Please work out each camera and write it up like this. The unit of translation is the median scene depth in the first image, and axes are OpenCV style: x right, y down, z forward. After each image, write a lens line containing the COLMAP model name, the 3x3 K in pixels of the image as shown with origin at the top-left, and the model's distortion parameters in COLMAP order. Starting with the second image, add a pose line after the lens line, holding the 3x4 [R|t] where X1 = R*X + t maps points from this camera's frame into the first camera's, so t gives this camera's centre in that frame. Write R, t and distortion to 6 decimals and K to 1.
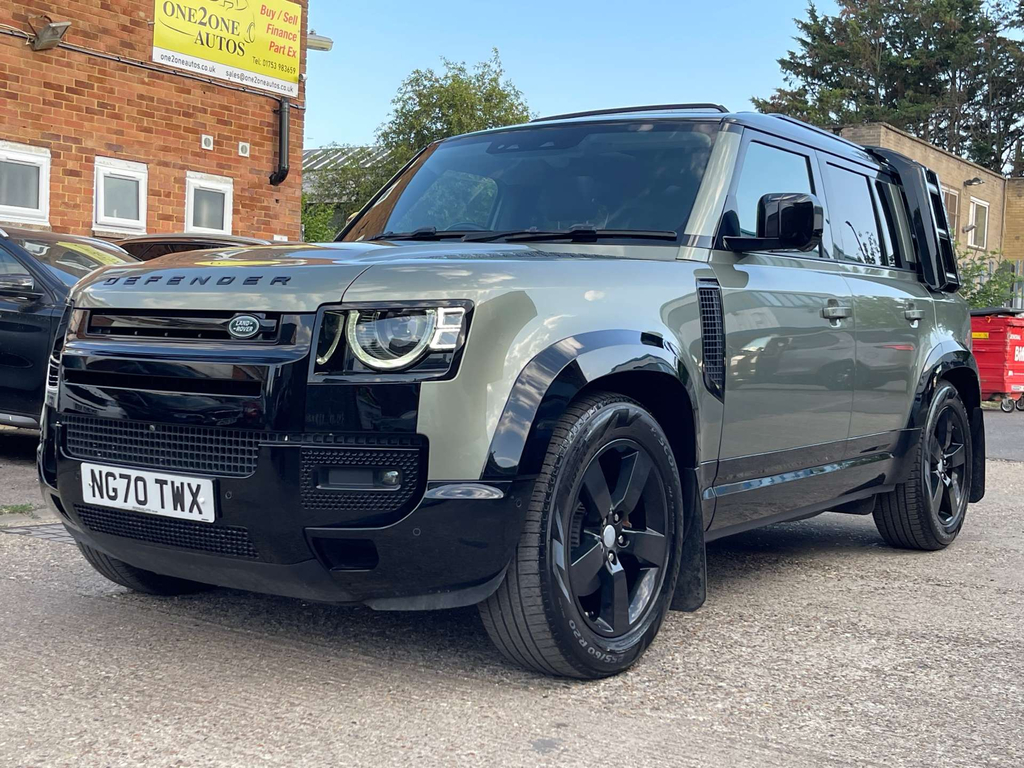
lens RADIAL K [[1302.4, 0, 511.9], [0, 1302.4, 396.8], [0, 0, 1]] dist [0.024474, 0.000000]
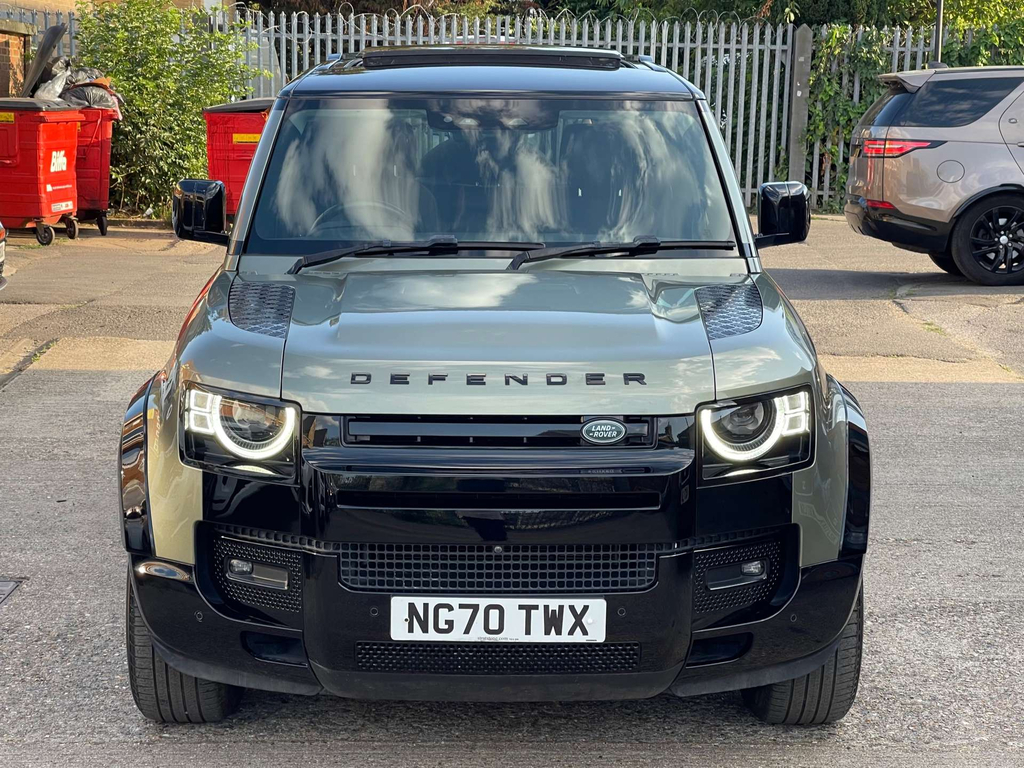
lens RADIAL K [[1947.7, 0, 469.0], [0, 1947.7, 391.9], [0, 0, 1]] dist [0.194785, 0.000000]
pose [[0.820421, -0.111741, 0.560734, -1.035451], [0.044343, 0.990198, 0.132444, -0.263962], [-0.570037, -0.083795, 0.817334, -0.089078]]
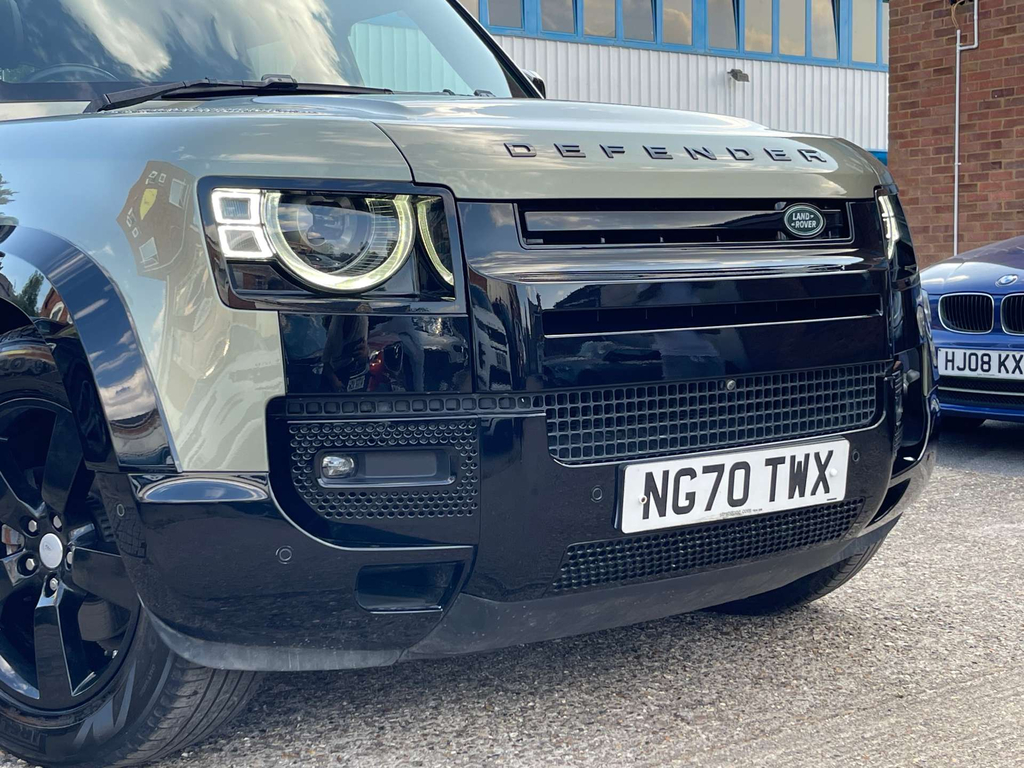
lens RADIAL K [[1499.1, 0, 510.0], [0, 1499.1, 395.7], [0, 0, 1]] dist [0.017717, 0.000000]
pose [[0.348172, -0.122591, 0.929380, -0.990585], [0.078125, 0.991758, 0.101551, -0.053559], [-0.934170, 0.037251, 0.354880, 0.835559]]
